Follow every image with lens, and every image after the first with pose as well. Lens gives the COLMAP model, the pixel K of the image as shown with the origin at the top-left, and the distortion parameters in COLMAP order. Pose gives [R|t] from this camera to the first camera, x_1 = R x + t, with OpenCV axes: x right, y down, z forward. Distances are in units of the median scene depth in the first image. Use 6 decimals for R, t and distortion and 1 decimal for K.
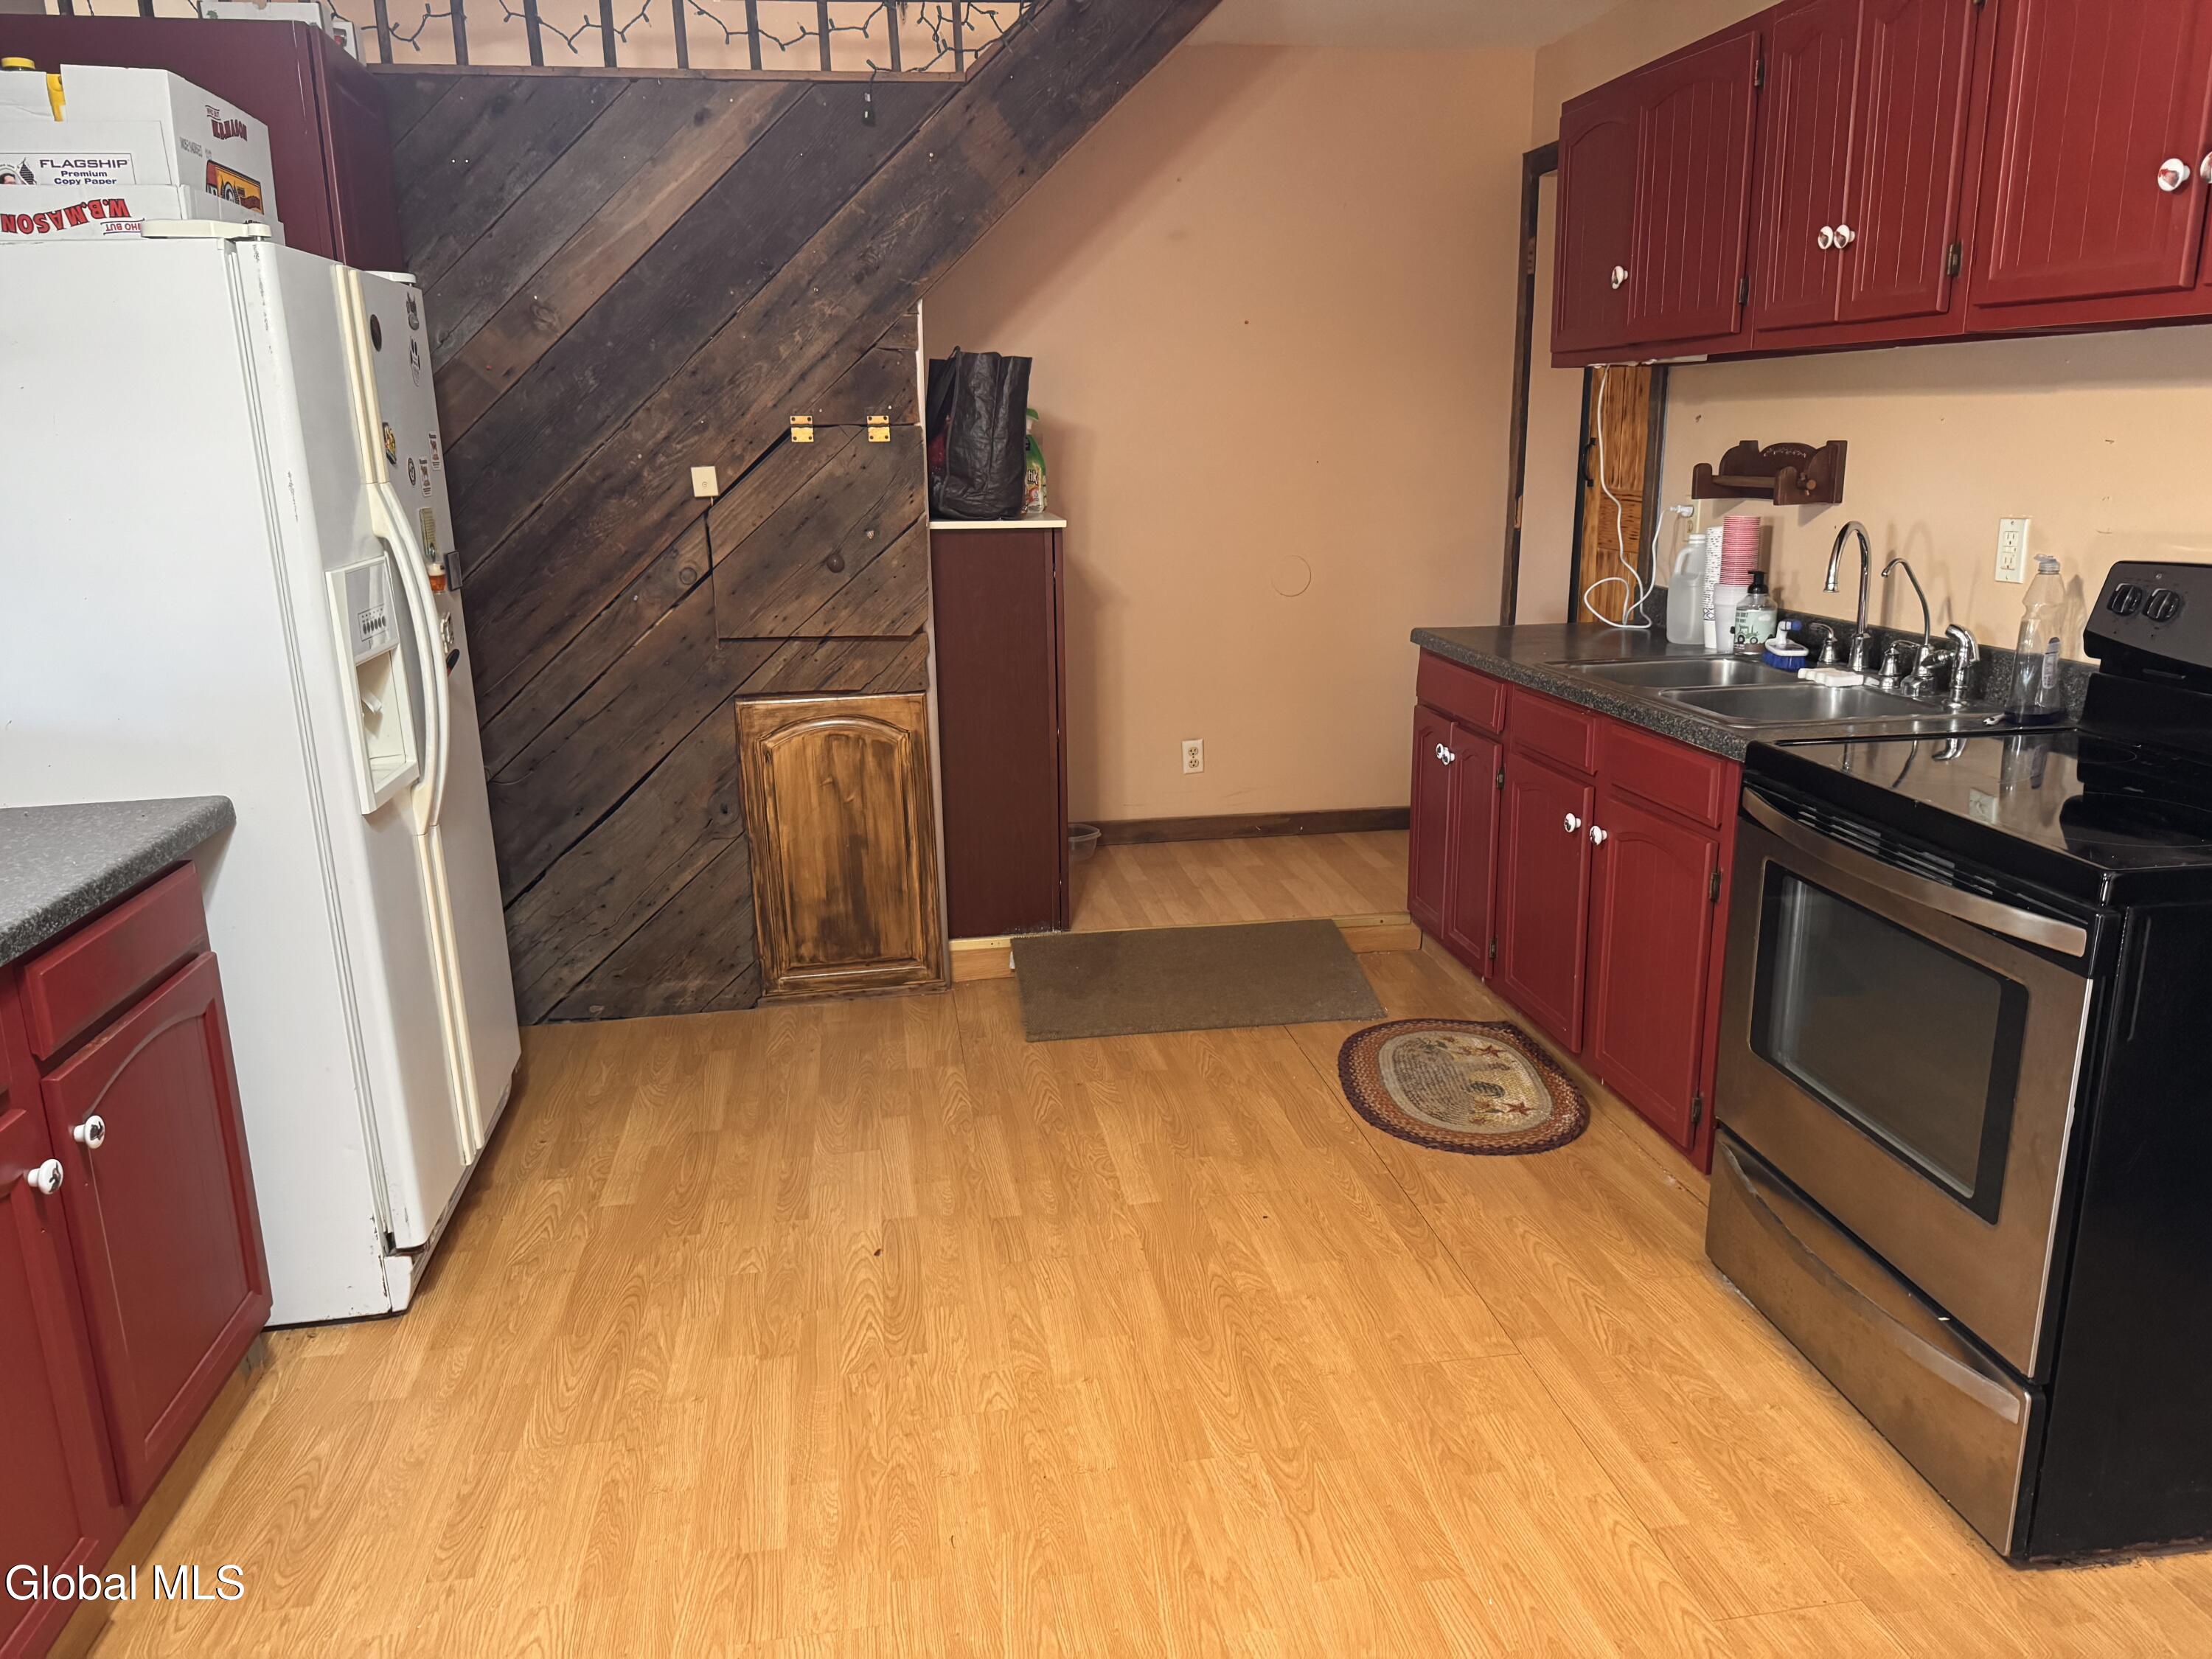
lens RADIAL K [[1564.3, 0, 1107.3], [0, 1564.3, 821.3], [0, 0, 1]] dist [0.038725, -0.006307]
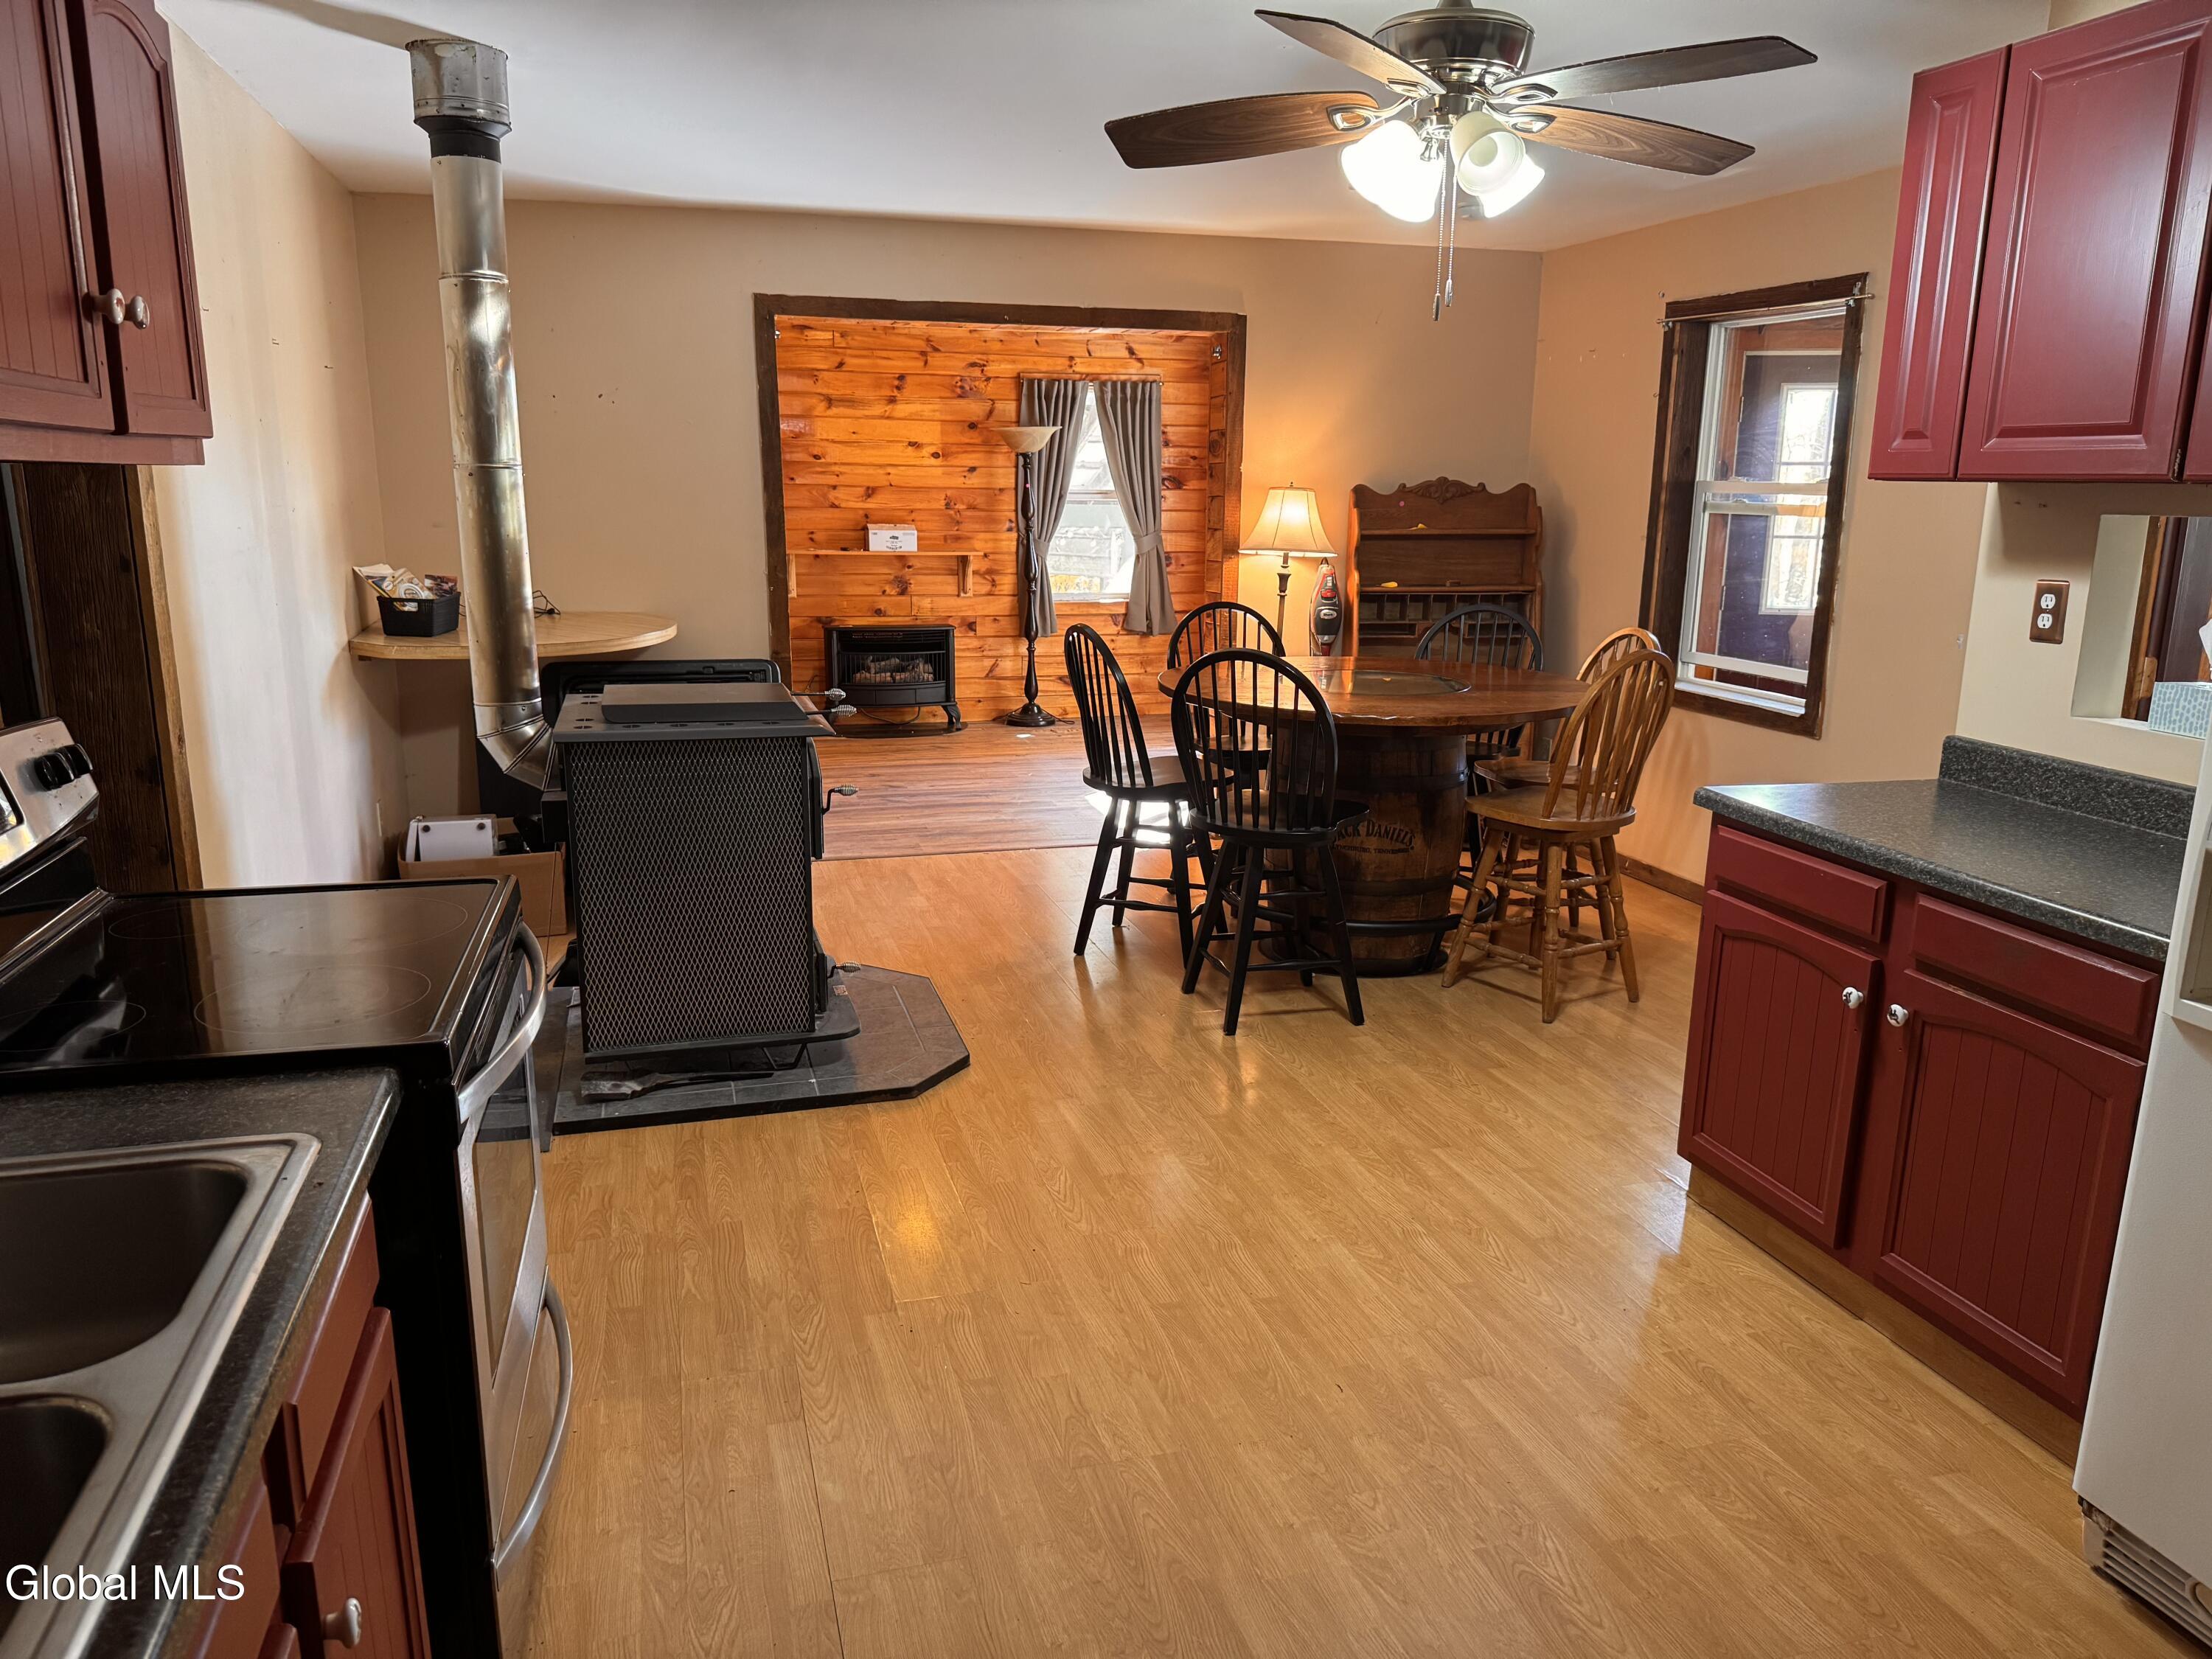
lens RADIAL K [[1564.3, 0, 1112.7], [0, 1564.3, 852.1], [0, 0, 1]] dist [0.038725, -0.006307]
pose [[-0.992311, 0.037248, -0.118028, 0.163263], [-0.021986, 0.885419, 0.464274, -0.389198], [0.121798, 0.463300, -0.877792, 1.368498]]
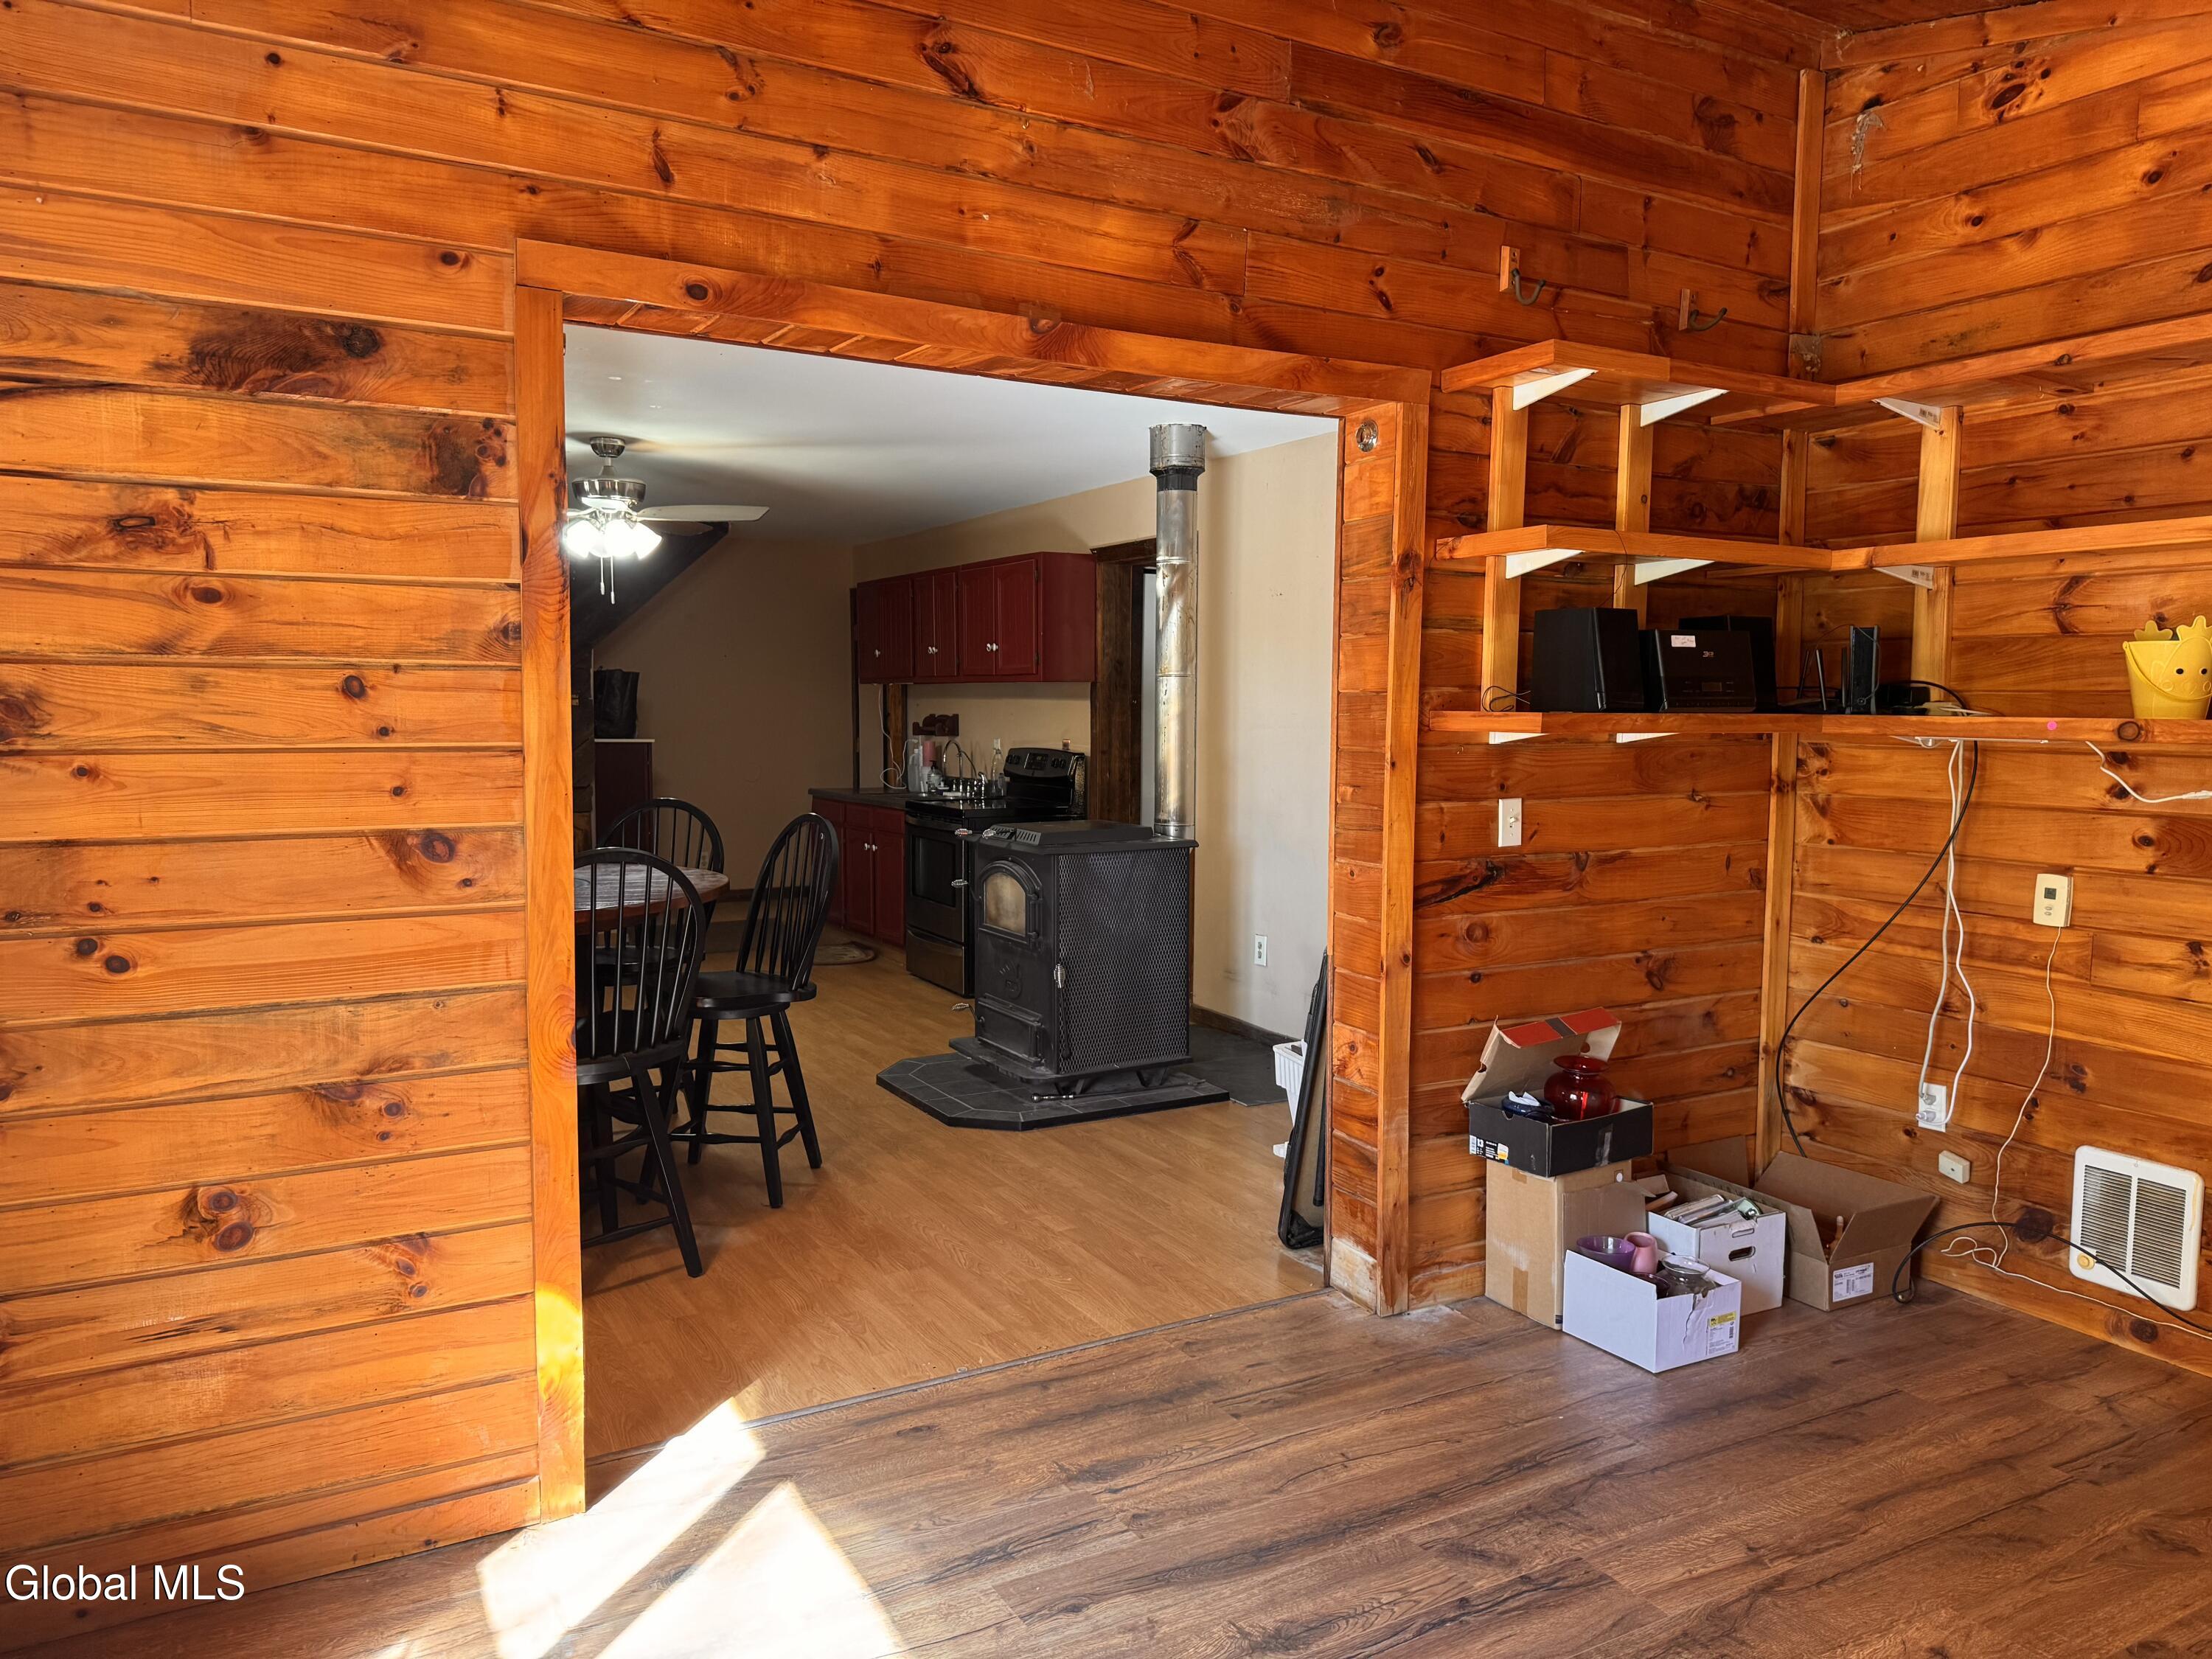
lens RADIAL K [[1564.3, 0, 1110.8], [0, 1564.3, 825.6], [0, 0, 1]] dist [0.038725, -0.006307]
pose [[0.934649, -0.000939, 0.355569, -0.269270], [0.064060, 0.984079, -0.165788, 0.433406], [-0.349753, 0.177731, 0.919829, -1.621643]]
